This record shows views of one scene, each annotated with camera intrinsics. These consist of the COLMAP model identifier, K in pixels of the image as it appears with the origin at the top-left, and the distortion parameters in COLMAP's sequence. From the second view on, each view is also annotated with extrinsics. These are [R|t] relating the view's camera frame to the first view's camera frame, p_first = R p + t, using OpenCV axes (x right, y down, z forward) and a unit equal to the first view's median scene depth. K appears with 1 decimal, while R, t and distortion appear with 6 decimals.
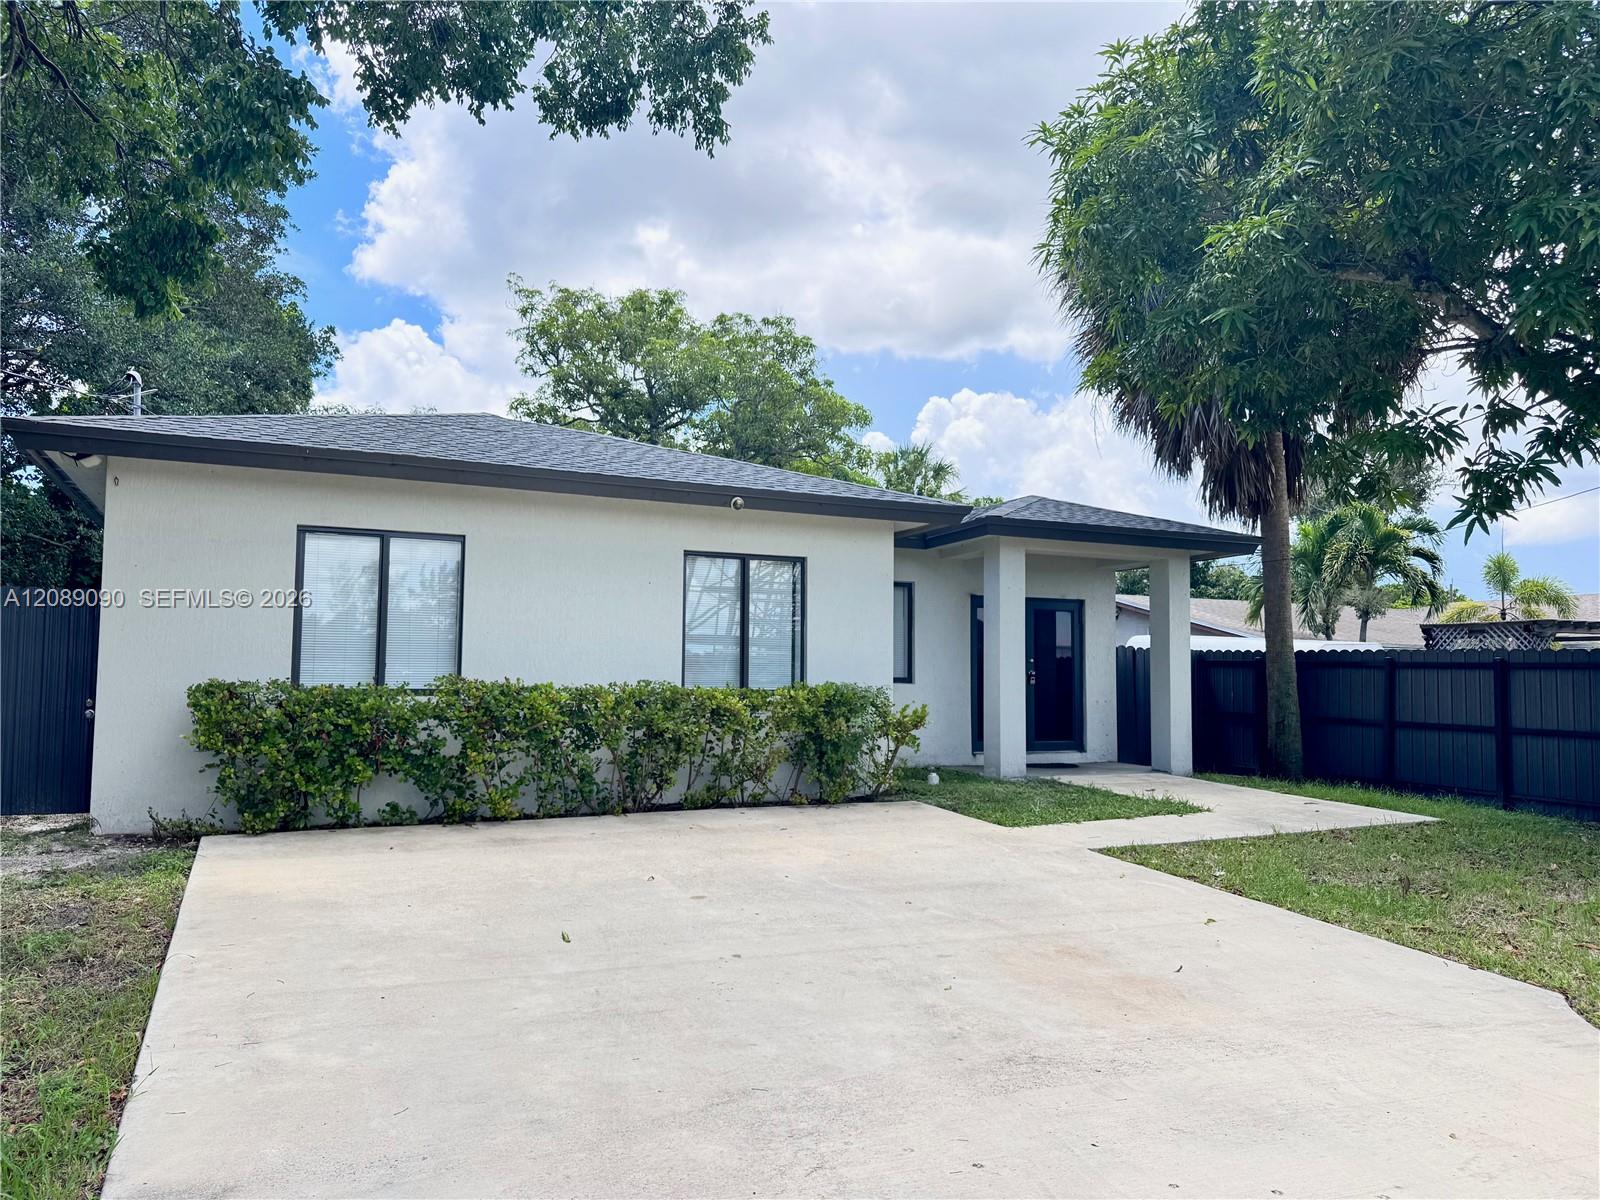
lens RADIAL K [[1133.4, 0, 793.9], [0, 1133.4, 600.6], [0, 0, 1]] dist [0.006248, -0.006174]
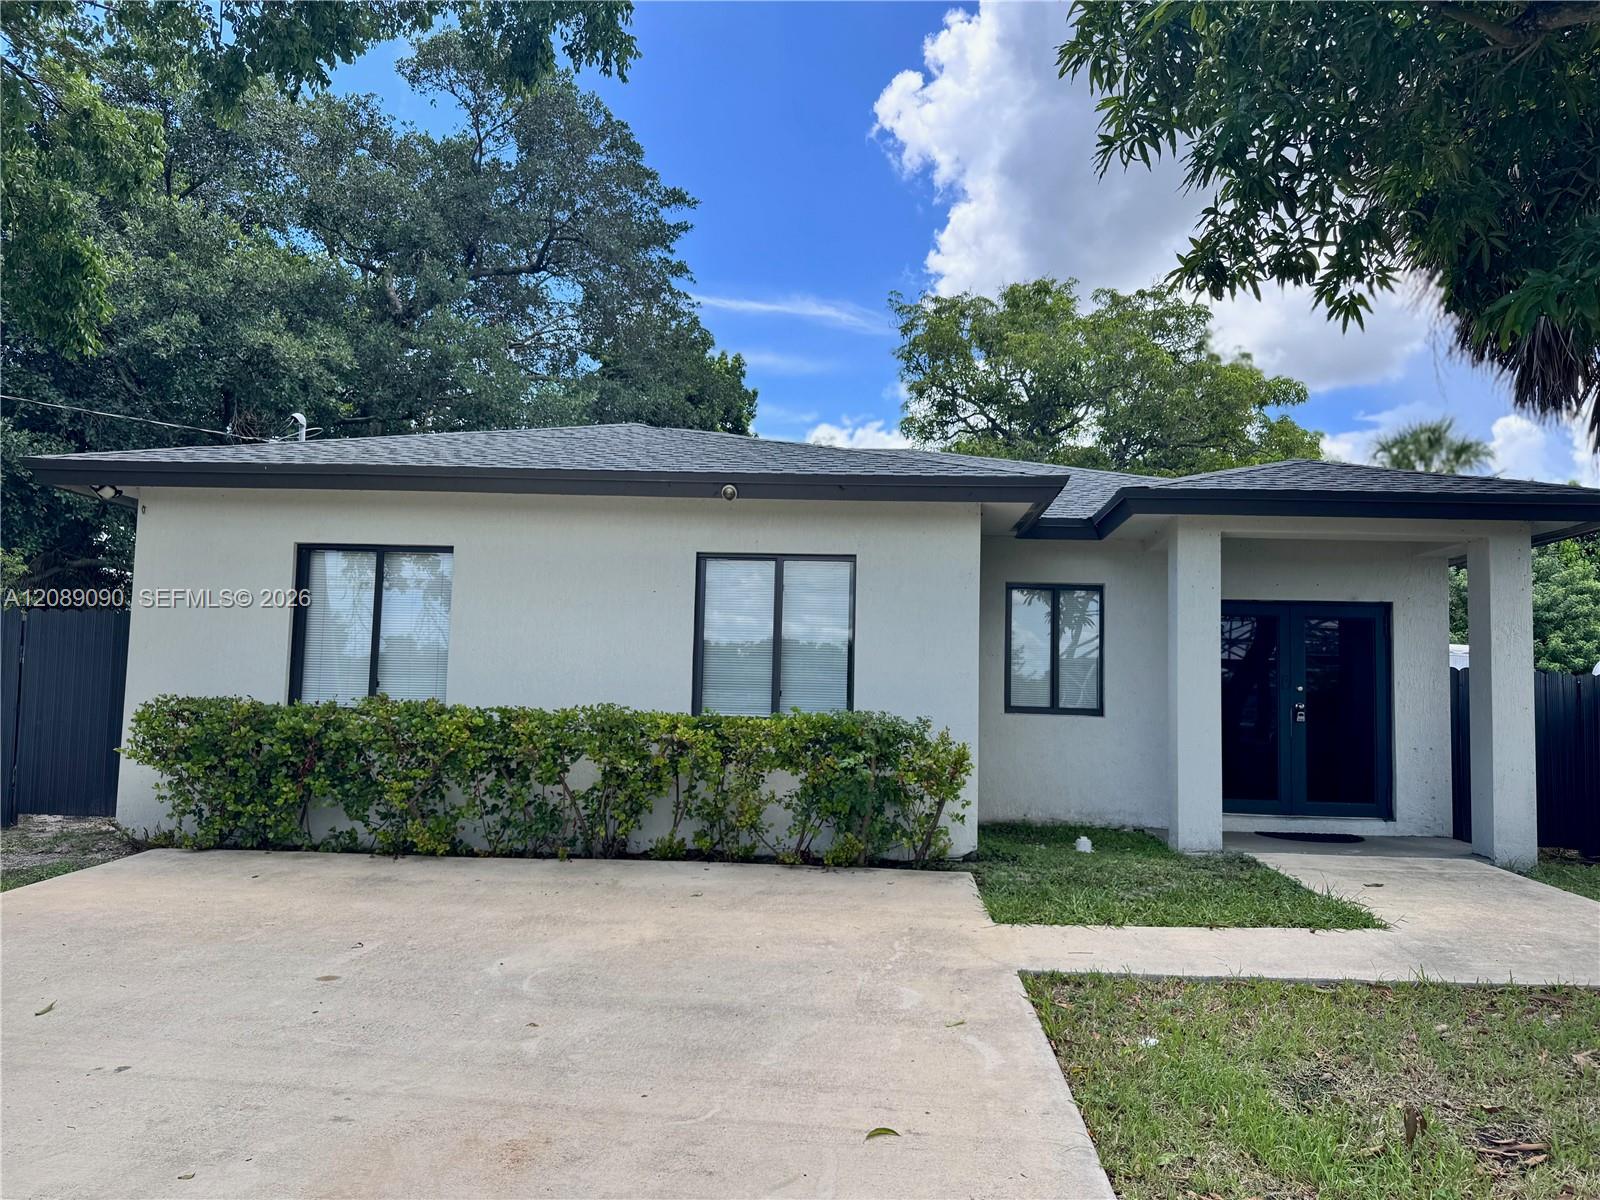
lens RADIAL K [[1133.4, 0, 839.2], [0, 1133.4, 558.8], [0, 0, 1]] dist [0.006248, -0.006174]
pose [[0.875480, -0.043582, -0.481285, 0.344011], [0.015631, 0.997958, -0.061936, 0.013041], [0.483001, 0.046701, 0.874374, 0.253447]]
